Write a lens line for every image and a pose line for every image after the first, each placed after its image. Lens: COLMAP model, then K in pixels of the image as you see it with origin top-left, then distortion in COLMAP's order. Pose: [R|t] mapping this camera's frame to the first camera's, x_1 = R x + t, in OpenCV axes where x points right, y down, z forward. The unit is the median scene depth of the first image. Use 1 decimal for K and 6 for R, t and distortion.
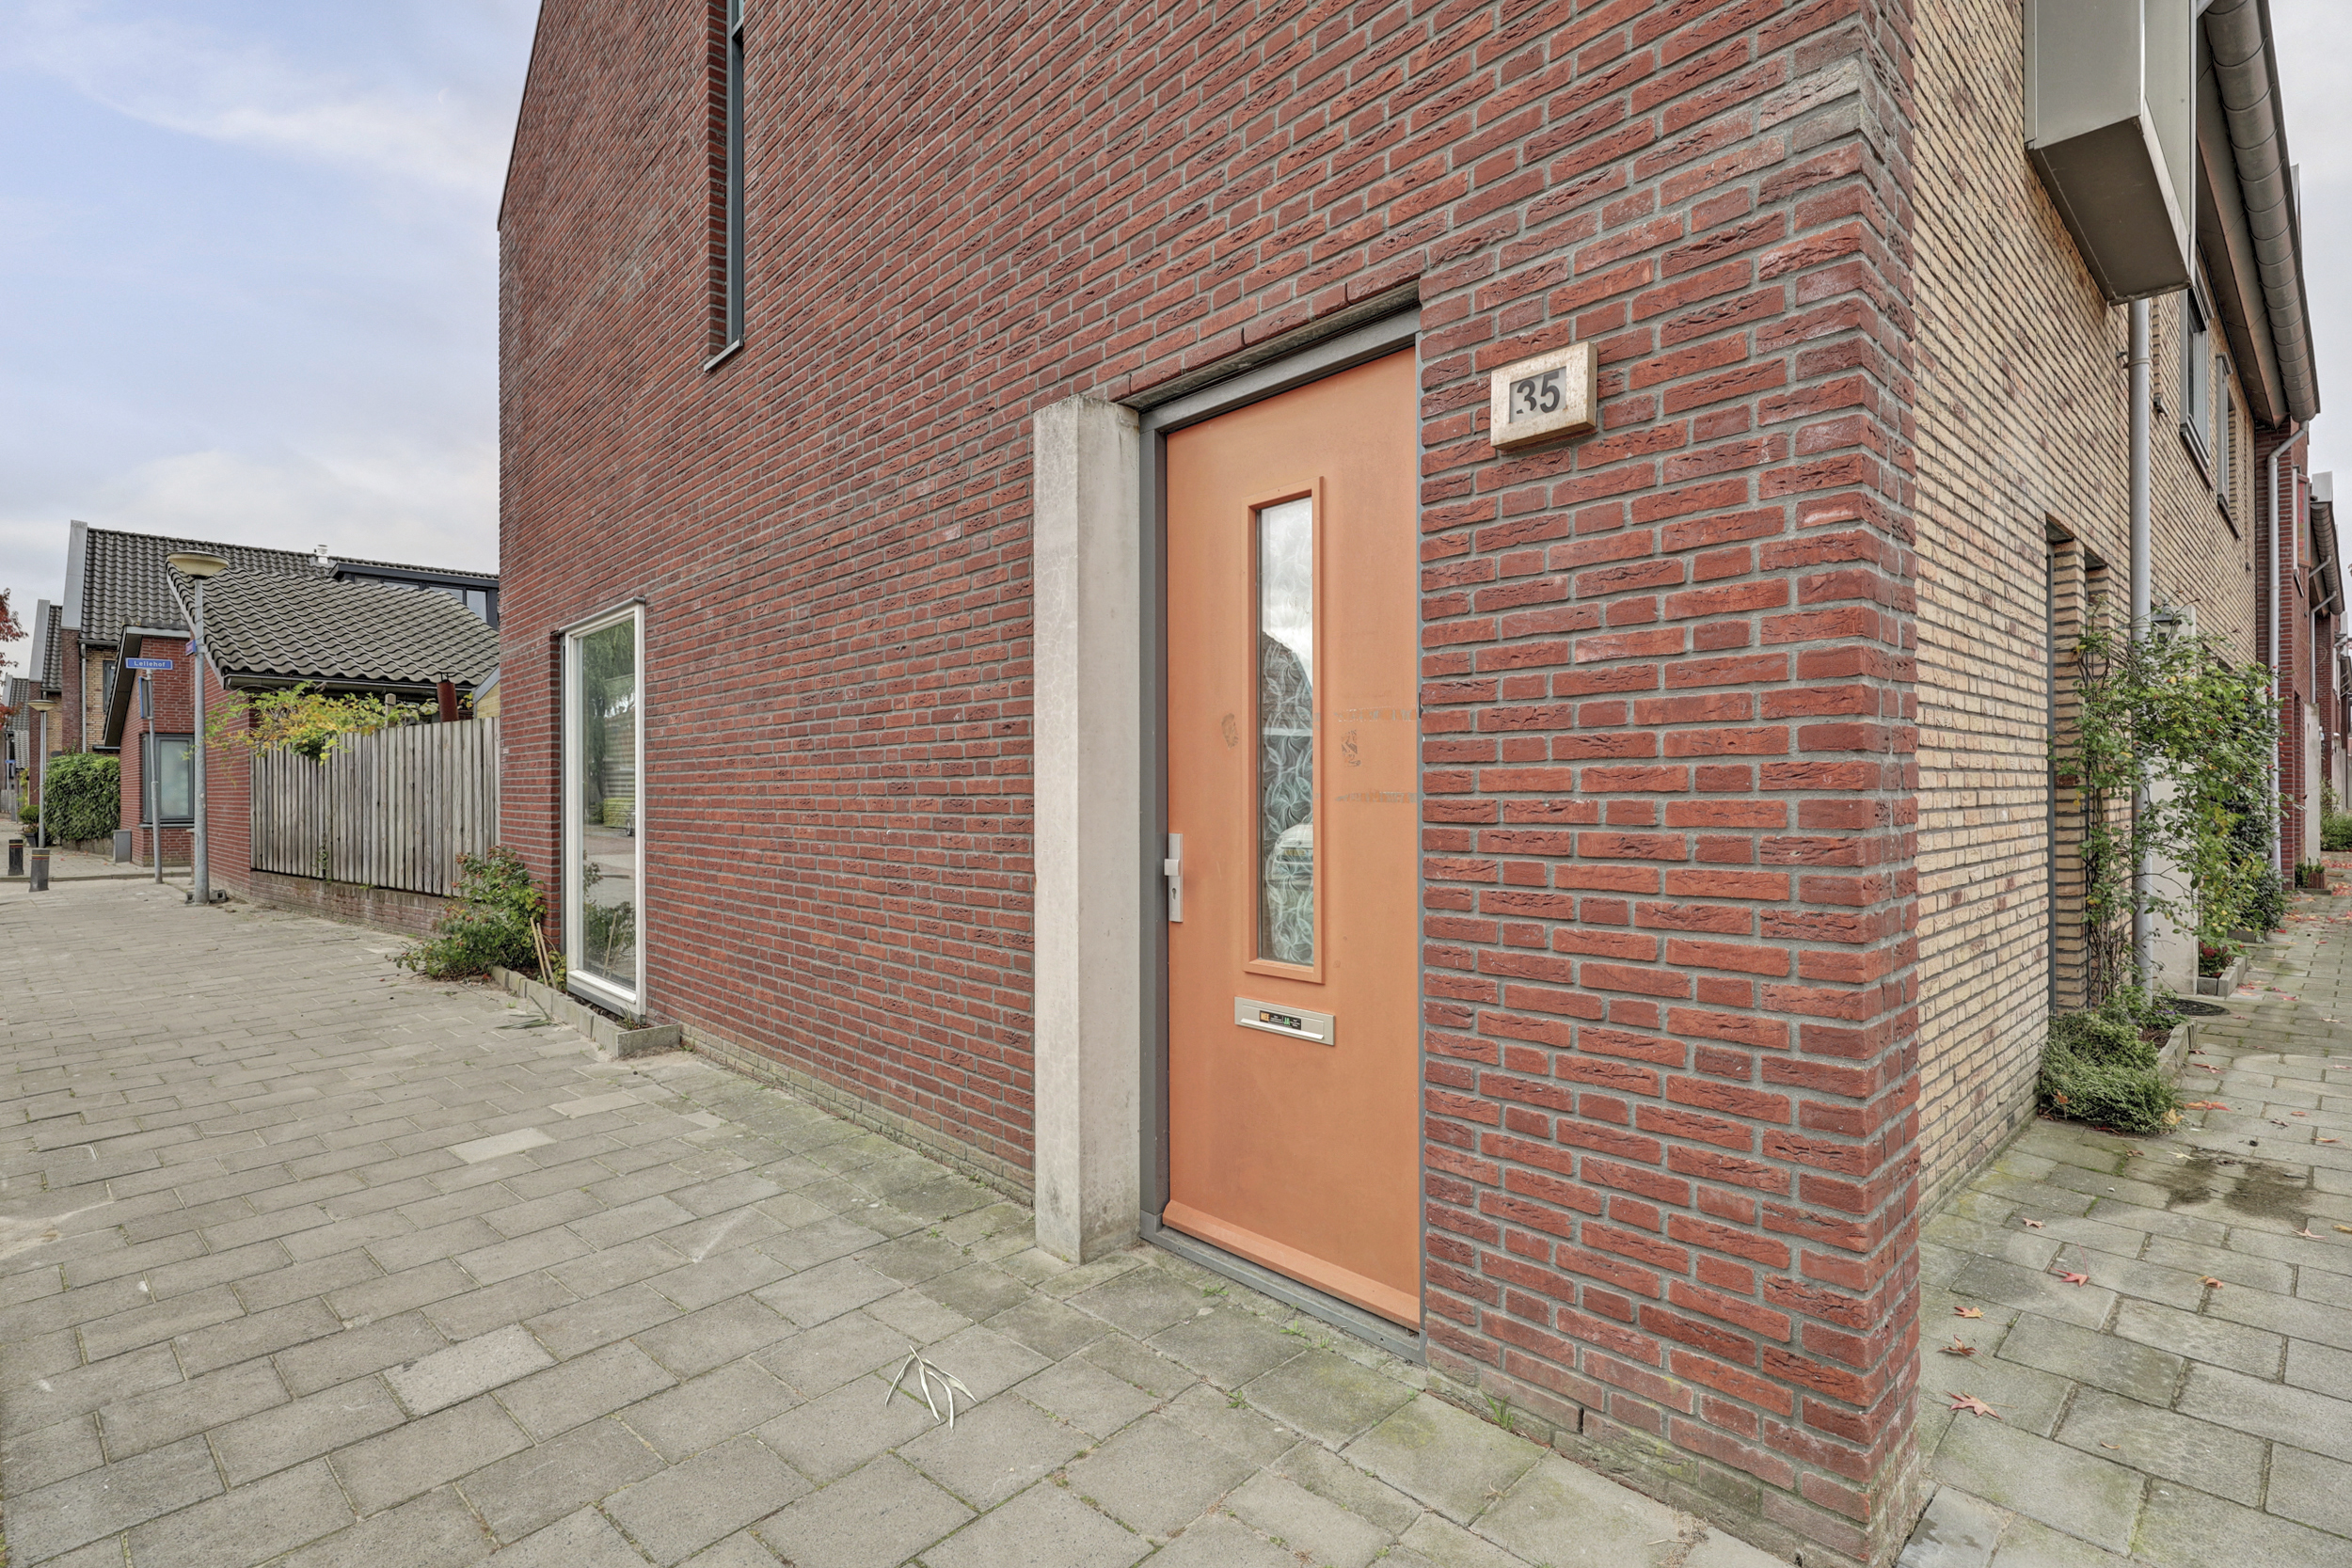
lens RADIAL K [[1098.2, 0, 1175.6], [0, 1098.2, 788.2], [0, 0, 1]] dist [0.000328, 0.000020]
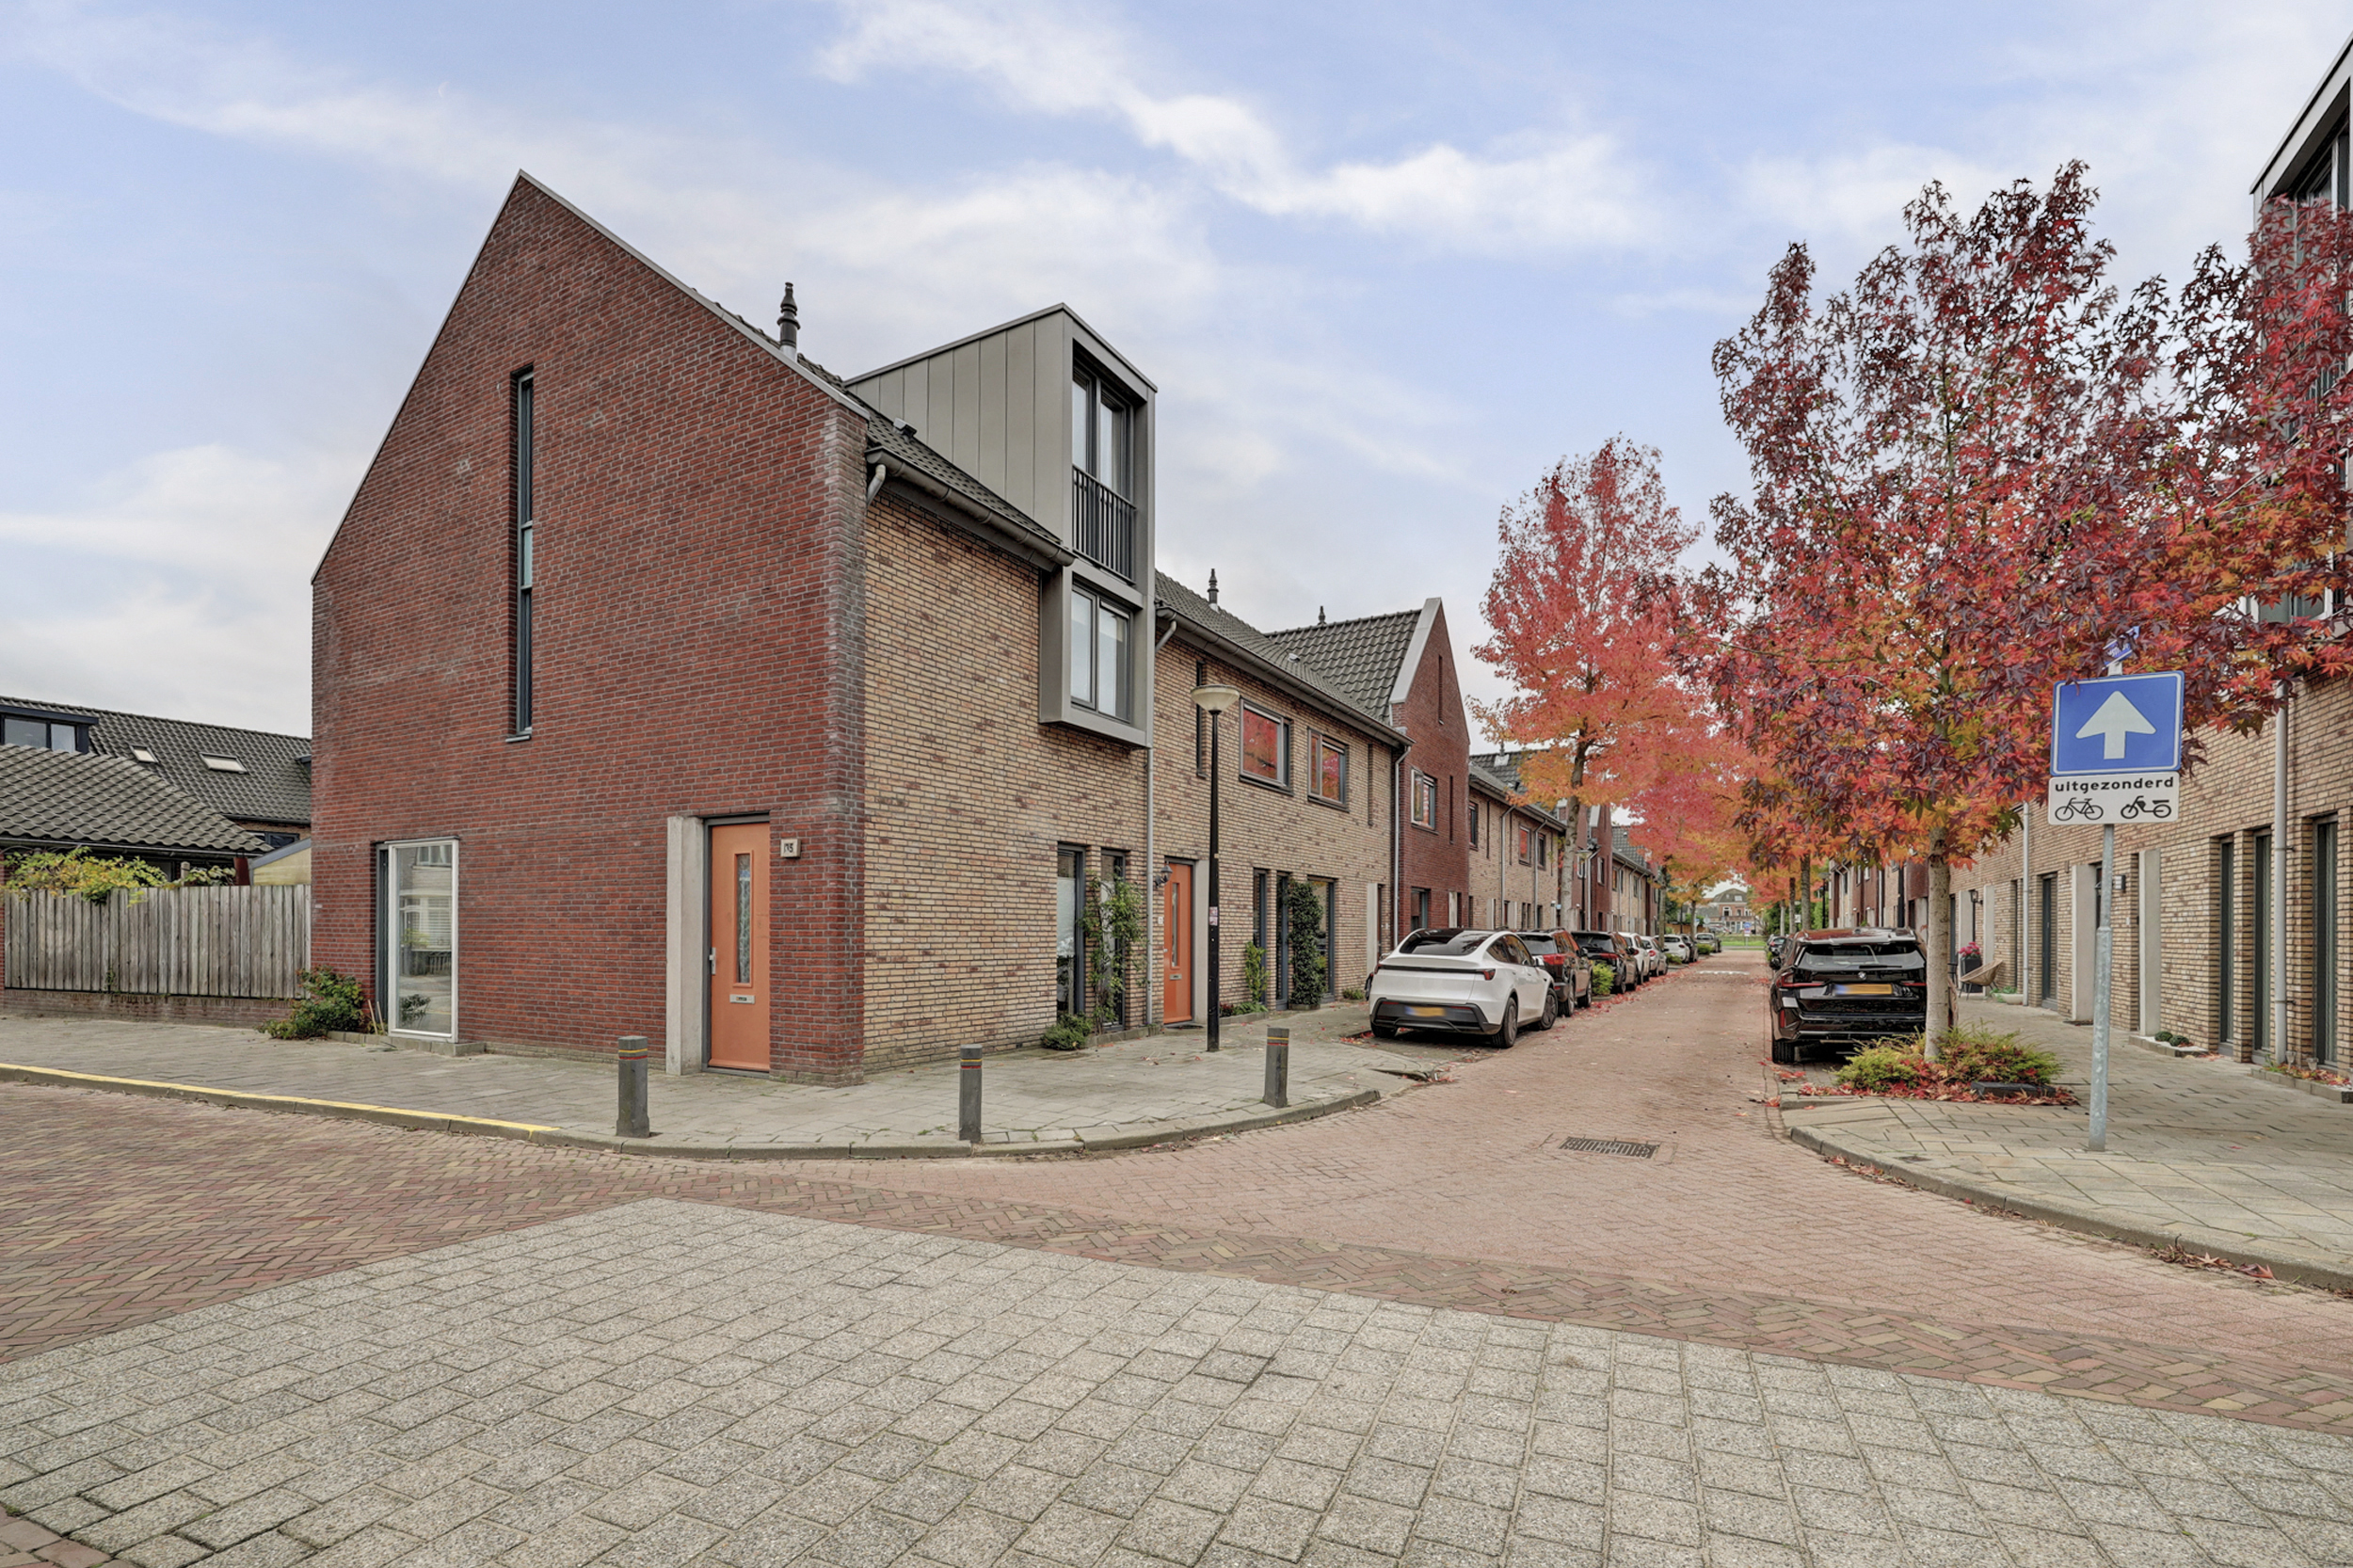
lens RADIAL K [[1038.1, 0, 1193.6], [0, 1038.1, 931.4], [0, 0, 1]] dist [-0.004261, -0.000544]
pose [[0.947340, 0.007017, 0.320153, 0.332468], [-0.008236, 0.999963, 0.002456, -0.024567], [-0.320124, -0.004963, 0.947363, -2.186009]]
